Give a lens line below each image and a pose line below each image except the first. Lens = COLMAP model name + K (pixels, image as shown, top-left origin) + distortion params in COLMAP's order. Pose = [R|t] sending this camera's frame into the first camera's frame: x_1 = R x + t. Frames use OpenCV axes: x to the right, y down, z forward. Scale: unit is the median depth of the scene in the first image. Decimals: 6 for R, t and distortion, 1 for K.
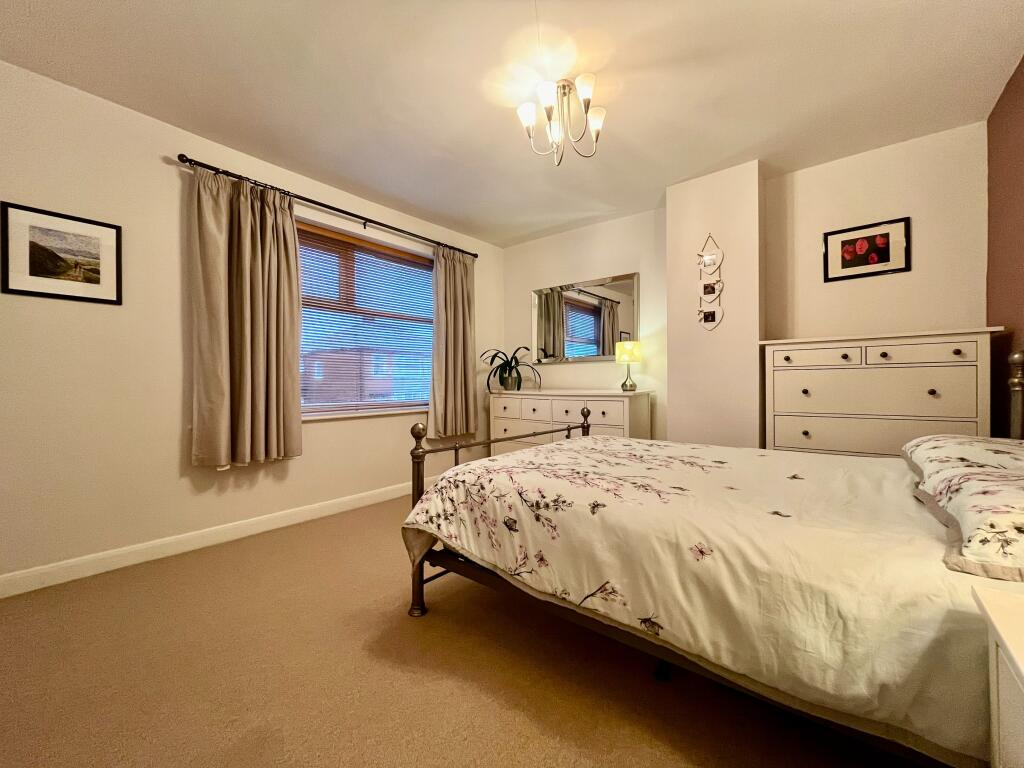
lens RADIAL K [[412.7, 0, 510.3], [0, 412.7, 382.2], [0, 0, 1]] dist [-0.005553, -0.000224]
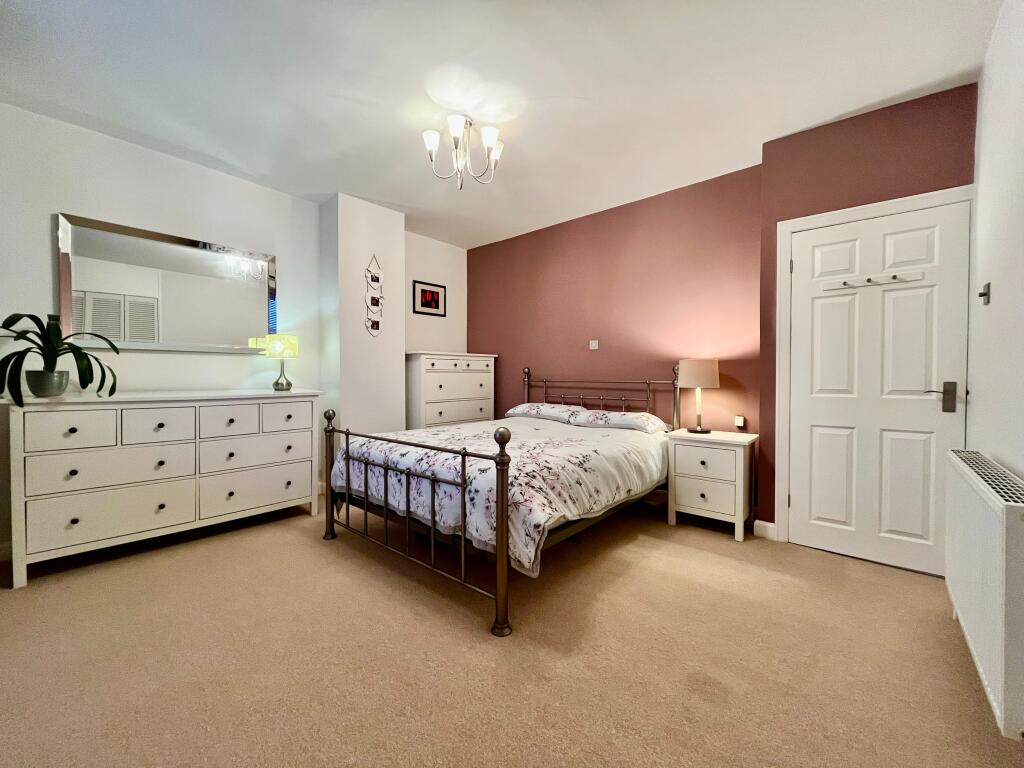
lens RADIAL K [[412.7, 0, 510.4], [0, 412.7, 383.2], [0, 0, 1]] dist [-0.005553, -0.000224]
pose [[0.033980, -0.010386, 0.999369, -0.751235], [-0.000037, 0.999946, 0.010393, -0.005200], [-0.999423, -0.000391, 0.033978, 0.626166]]
